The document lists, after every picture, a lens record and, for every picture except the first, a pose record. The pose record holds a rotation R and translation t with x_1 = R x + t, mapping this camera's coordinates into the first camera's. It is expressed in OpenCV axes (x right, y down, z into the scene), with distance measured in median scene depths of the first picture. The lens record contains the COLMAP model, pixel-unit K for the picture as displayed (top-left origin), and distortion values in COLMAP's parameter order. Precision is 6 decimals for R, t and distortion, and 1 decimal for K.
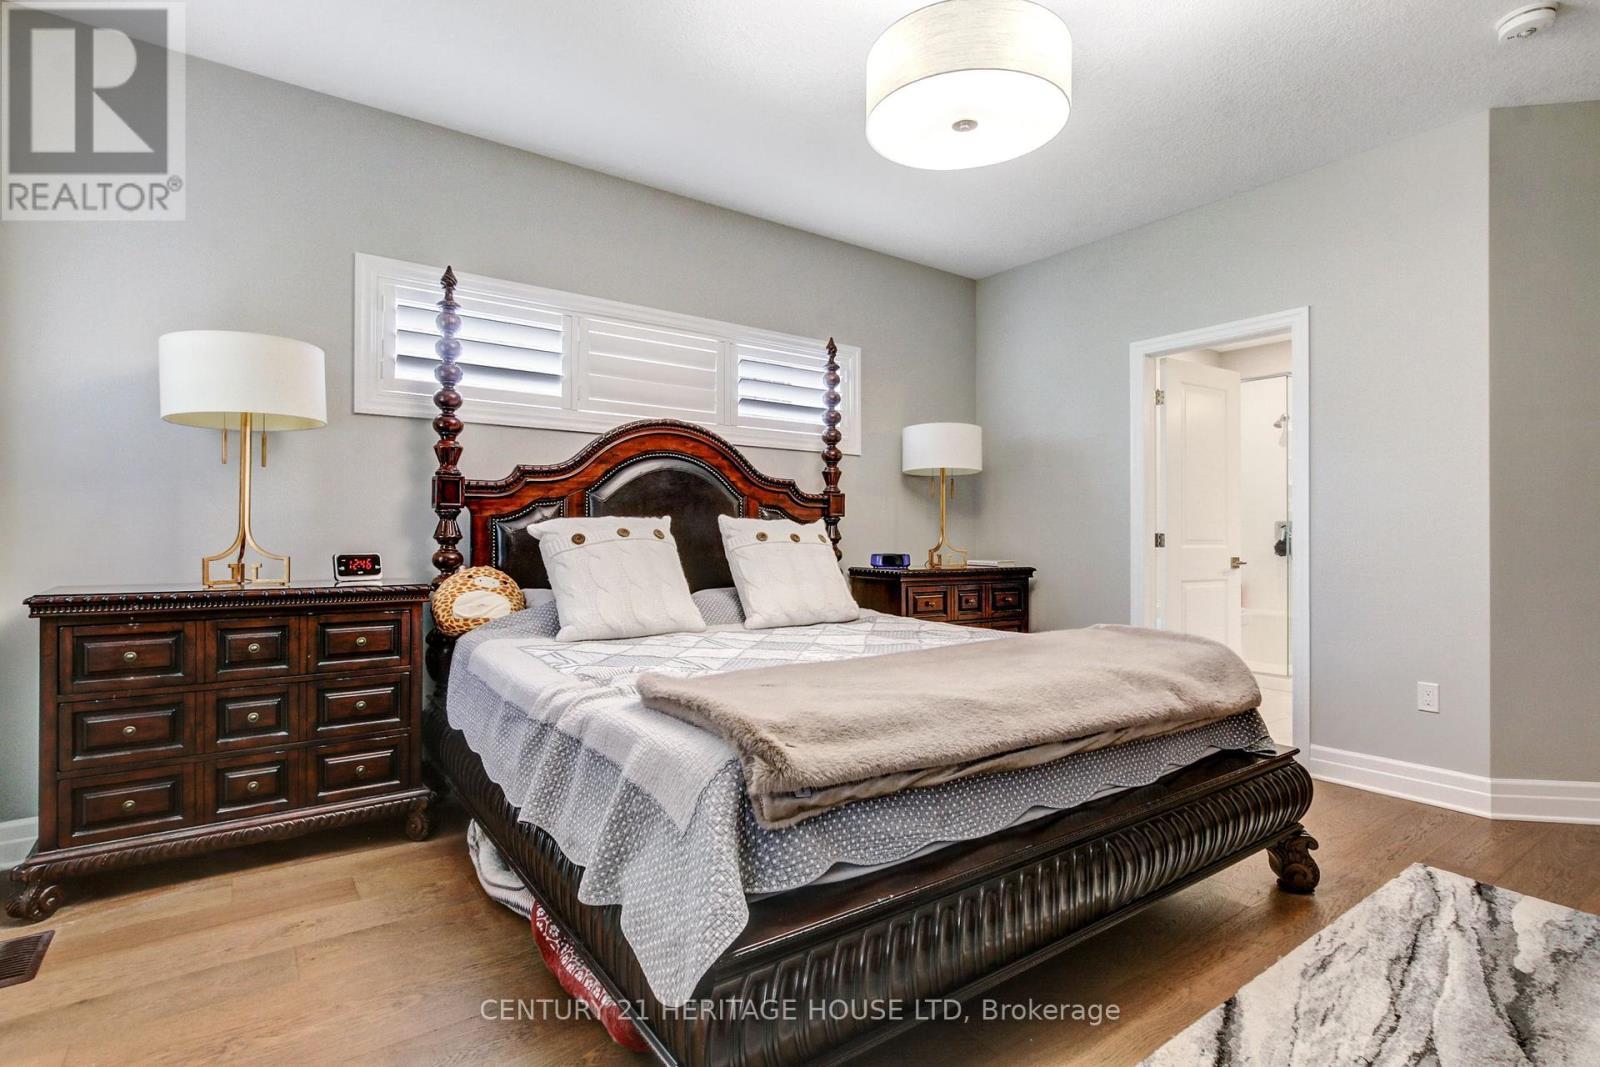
lens RADIAL K [[727.0, 0, 801.6], [0, 727.0, 541.3], [0, 0, 1]] dist [-0.034025, 0.009672]
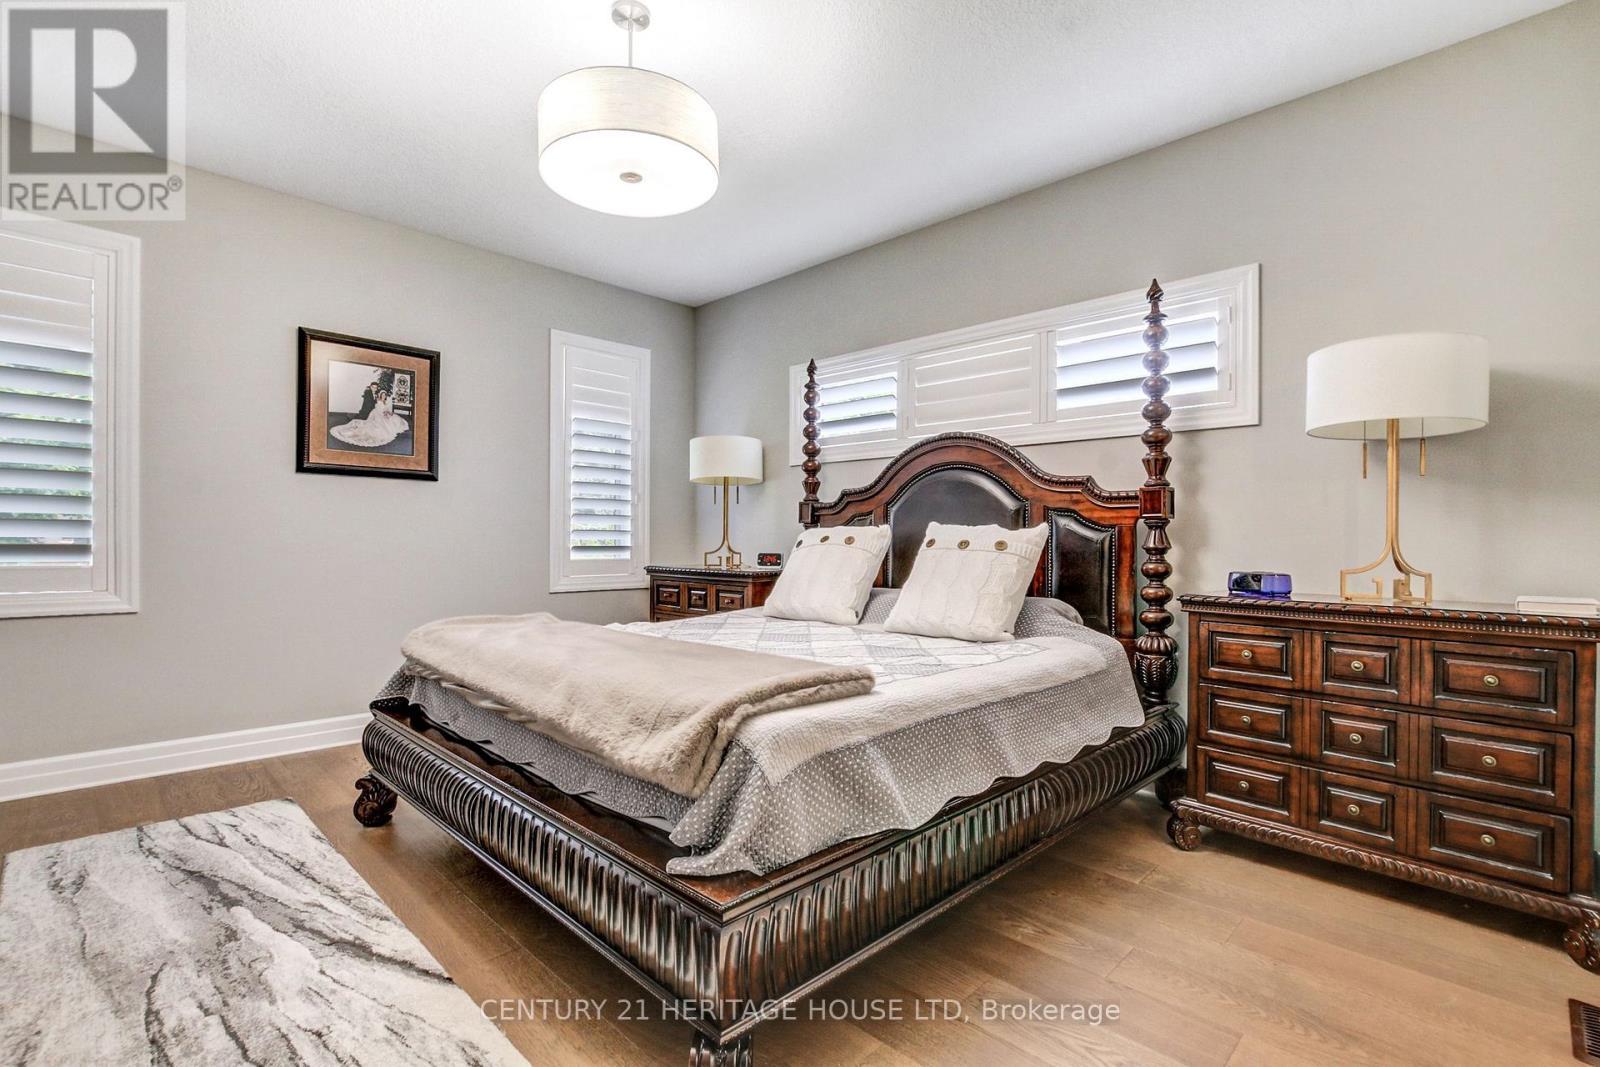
lens RADIAL K [[751.6, 0, 800.0], [0, 751.6, 533.5], [0, 0, 1]] dist [0.015795, -0.000030]
pose [[0.182868, -0.010738, -0.983079, 0.855445], [-0.017779, 0.999741, -0.014227, -0.002346], [0.982977, 0.020080, 0.182629, 0.588119]]
